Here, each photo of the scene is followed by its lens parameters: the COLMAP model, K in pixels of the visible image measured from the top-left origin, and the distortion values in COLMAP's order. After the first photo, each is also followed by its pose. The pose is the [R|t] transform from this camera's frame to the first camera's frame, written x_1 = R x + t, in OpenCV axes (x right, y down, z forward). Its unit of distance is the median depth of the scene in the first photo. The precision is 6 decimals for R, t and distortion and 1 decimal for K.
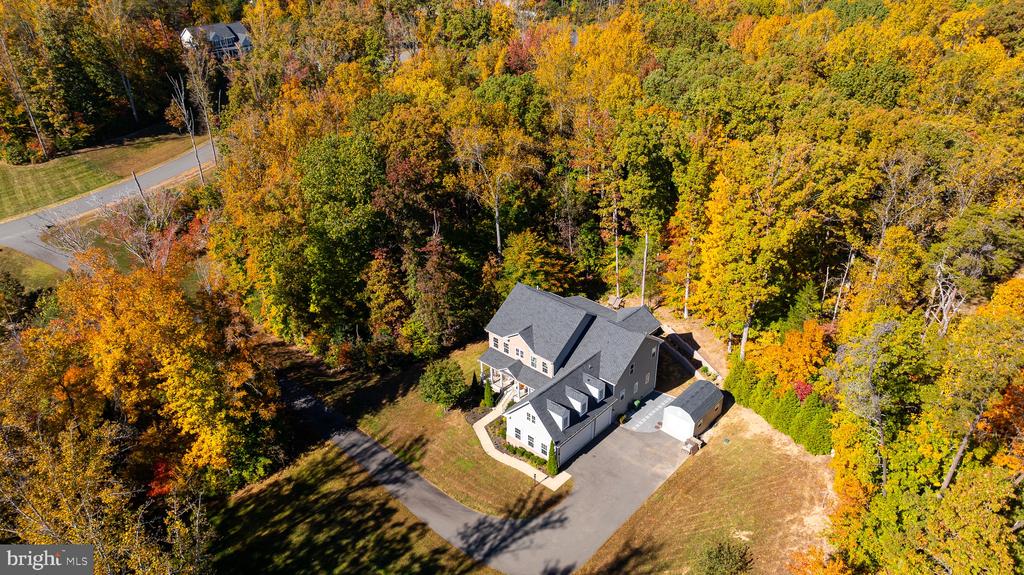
lens RADIAL K [[716.8, 0, 523.2], [0, 716.8, 288.3], [0, 0, 1]] dist [-0.008428, -0.008500]
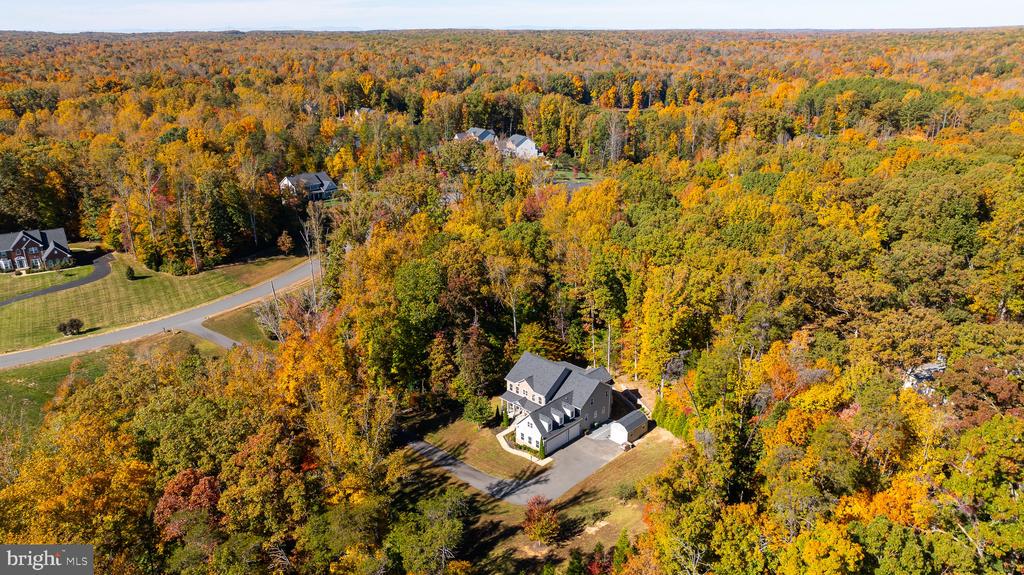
lens RADIAL K [[716.8, 0, 516.7], [0, 716.8, 291.5], [0, 0, 1]] dist [-0.008428, -0.008500]
pose [[0.998996, 0.014959, -0.042229, 0.036963], [-0.021487, 0.987103, -0.158635, 0.110012], [0.039312, 0.159383, 0.986434, -0.595645]]
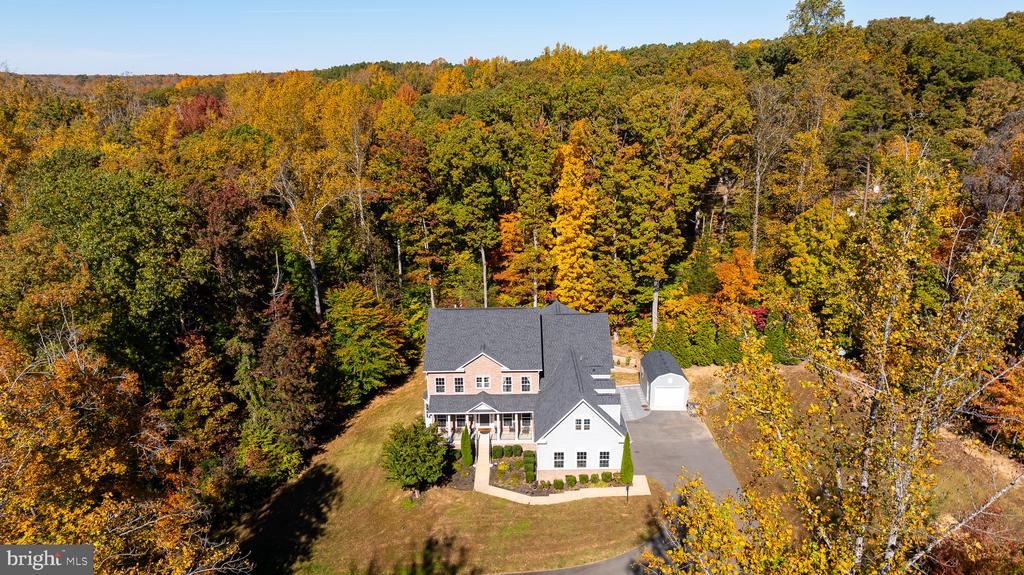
lens RADIAL K [[716.8, 0, 512.9], [0, 716.8, 285.3], [0, 0, 1]] dist [-0.008428, -0.008500]
pose [[0.743795, -0.187931, 0.641445, -0.409362], [0.332915, 0.936316, -0.111713, 0.080796], [-0.579601, 0.296638, 0.758992, 0.326071]]
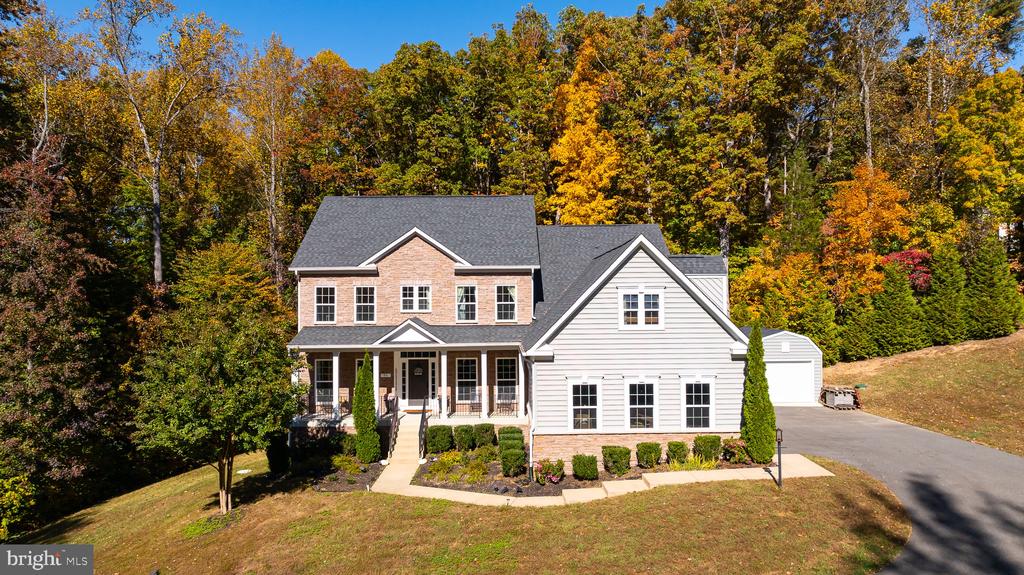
lens RADIAL K [[716.8, 0, 516.3], [0, 716.8, 290.2], [0, 0, 1]] dist [-0.008428, -0.008500]
pose [[0.734341, 0.015825, 0.678597, -0.194453], [0.332958, 0.862794, -0.380429, 0.219443], [-0.591509, 0.505309, 0.628315, 0.659704]]
